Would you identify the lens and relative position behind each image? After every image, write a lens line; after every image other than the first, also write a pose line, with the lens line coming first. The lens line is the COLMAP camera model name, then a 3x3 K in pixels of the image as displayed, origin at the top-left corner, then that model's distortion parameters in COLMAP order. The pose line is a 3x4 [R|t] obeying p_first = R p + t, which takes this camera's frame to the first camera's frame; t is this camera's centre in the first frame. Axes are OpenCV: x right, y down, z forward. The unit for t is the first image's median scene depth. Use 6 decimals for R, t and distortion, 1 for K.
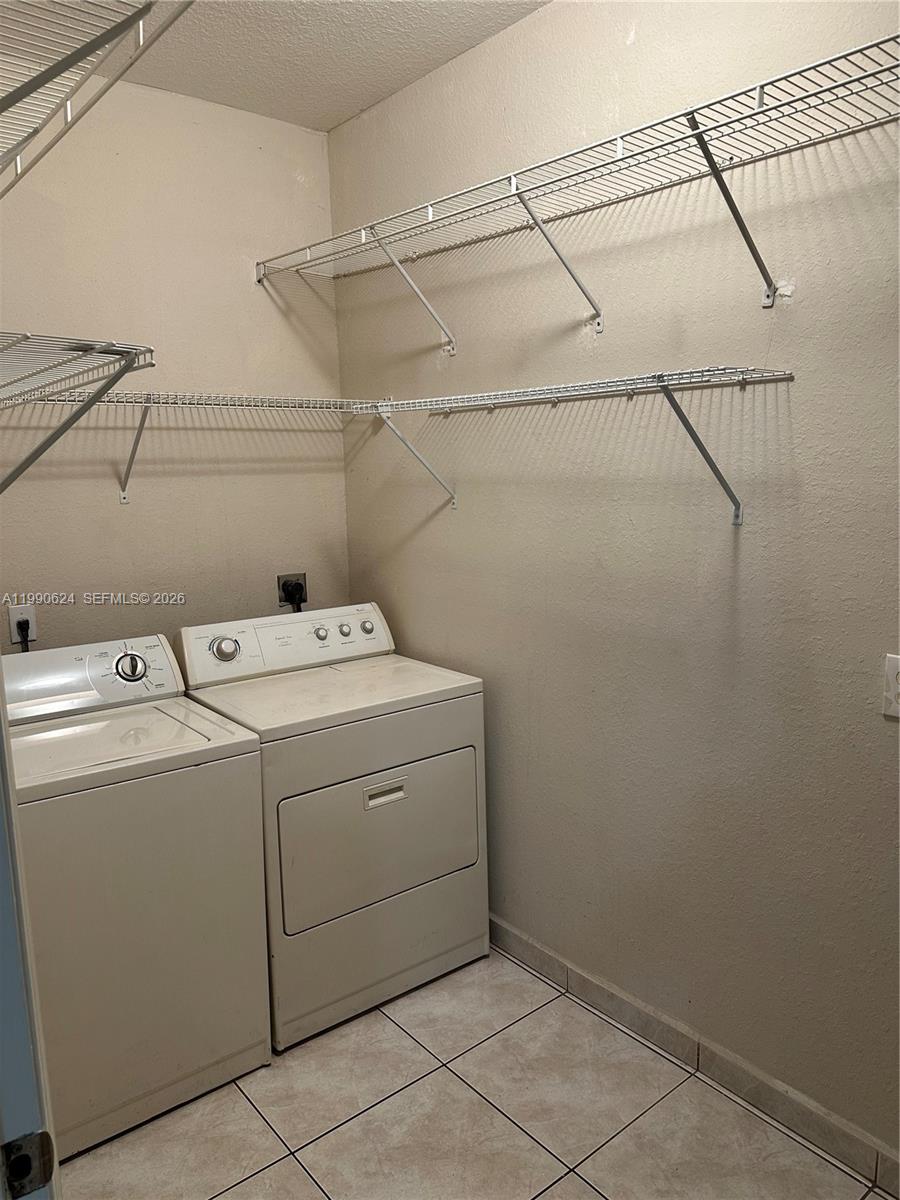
lens RADIAL K [[850.2, 0, 448.0], [0, 850.2, 601.5], [0, 0, 1]] dist [-0.032340, 0.010285]
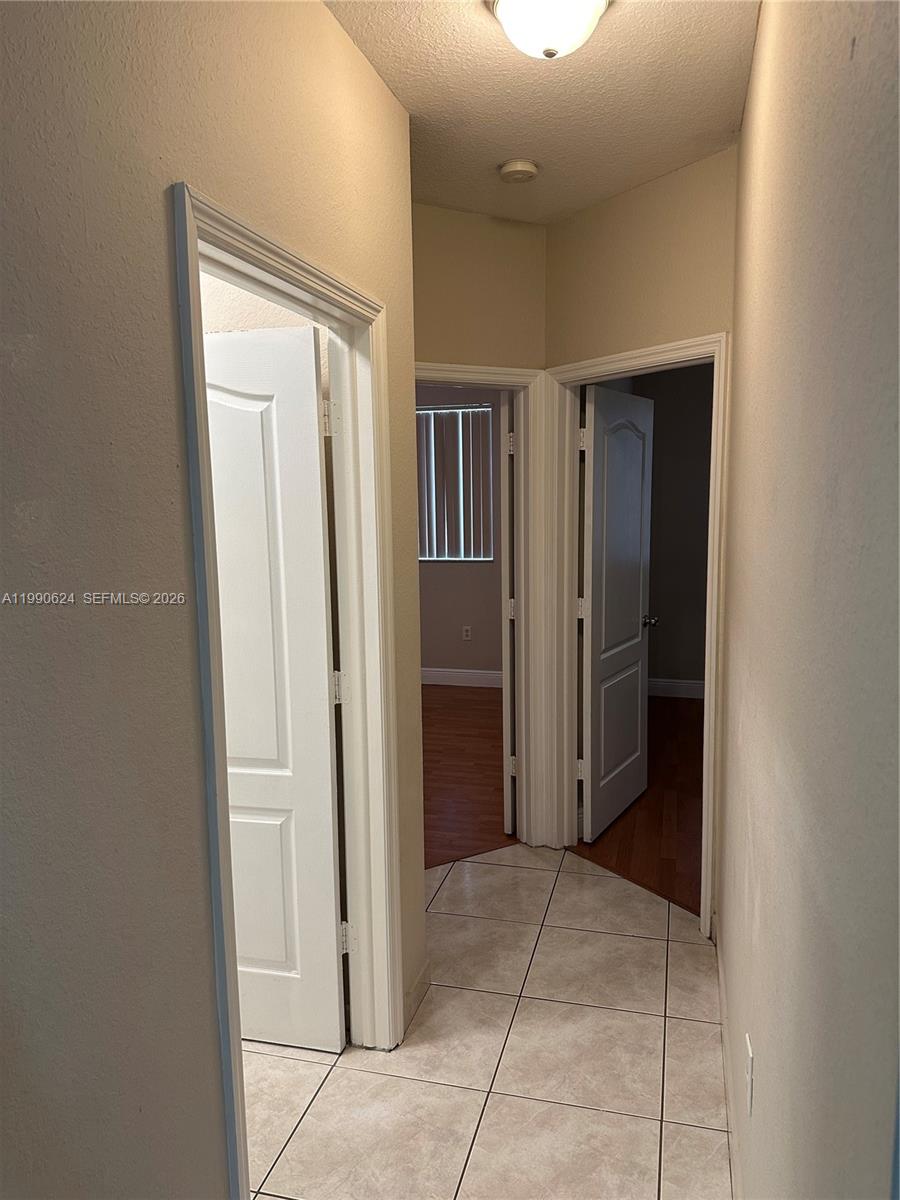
lens RADIAL K [[850.2, 0, 450.9], [0, 850.2, 601.2], [0, 0, 1]] dist [-0.032340, 0.010285]
pose [[-0.809935, 0.118470, -0.574430, 0.780115], [-0.064472, 0.955470, 0.287960, -0.330468], [0.582965, 0.270264, -0.766230, 1.655708]]
